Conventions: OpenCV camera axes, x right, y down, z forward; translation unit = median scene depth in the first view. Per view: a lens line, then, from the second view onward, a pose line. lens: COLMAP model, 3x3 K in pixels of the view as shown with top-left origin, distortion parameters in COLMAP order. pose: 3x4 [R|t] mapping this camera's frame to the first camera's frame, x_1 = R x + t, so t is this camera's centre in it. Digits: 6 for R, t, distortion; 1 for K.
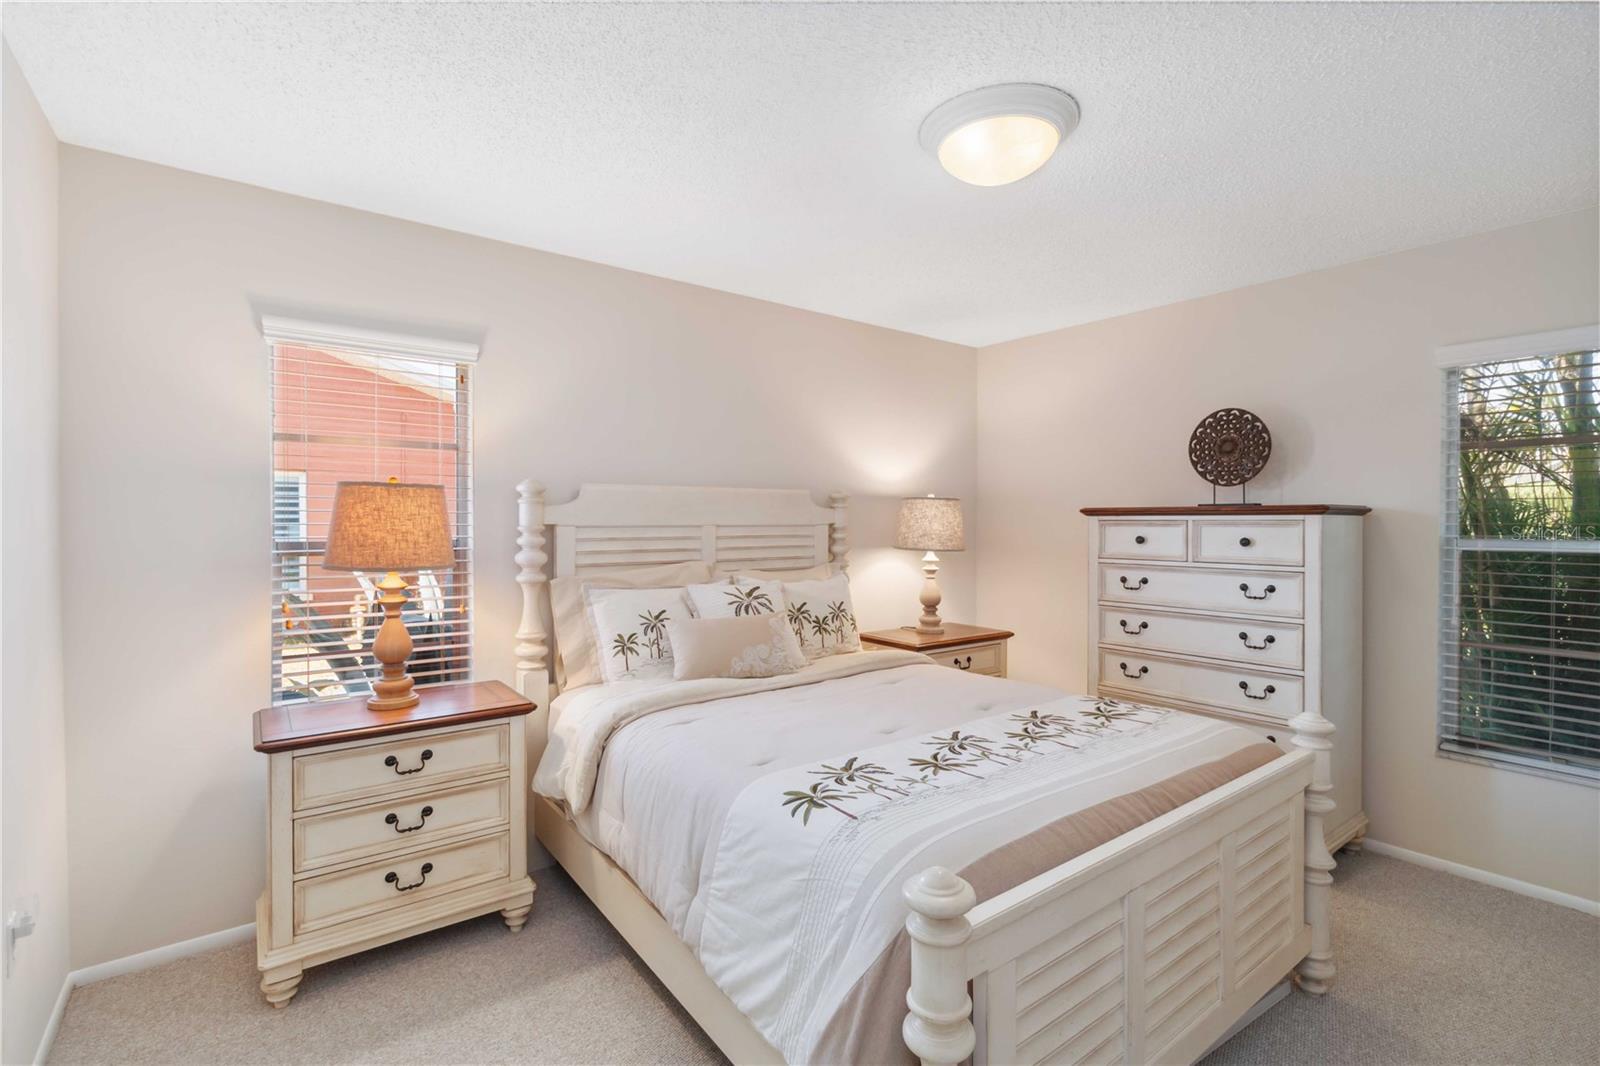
lens RADIAL K [[753.1, 0, 816.0], [0, 753.1, 525.9], [0, 0, 1]] dist [0.002369, -0.000377]
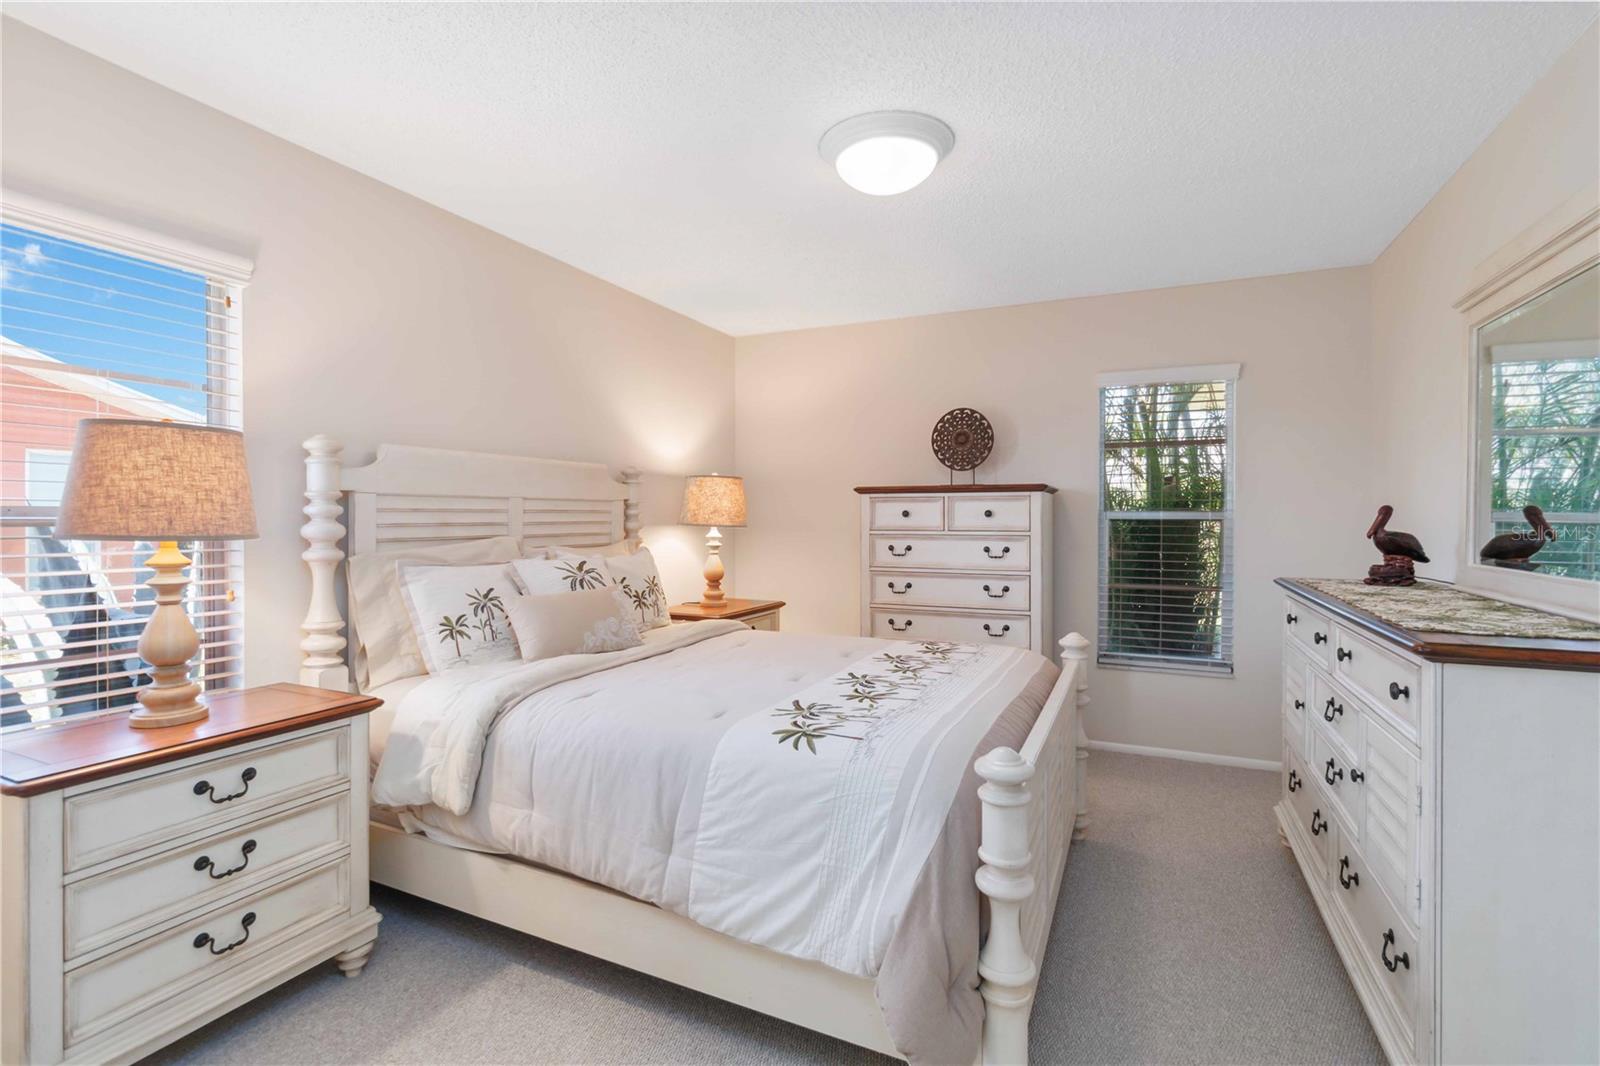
lens RADIAL K [[753.1, 0, 820.0], [0, 753.1, 520.3], [0, 0, 1]] dist [0.002369, -0.000377]
pose [[0.881191, -0.004021, 0.472743, -0.298657], [0.005422, 0.999984, -0.001601, 0.036463], [-0.472729, 0.003974, 0.881199, 0.023509]]
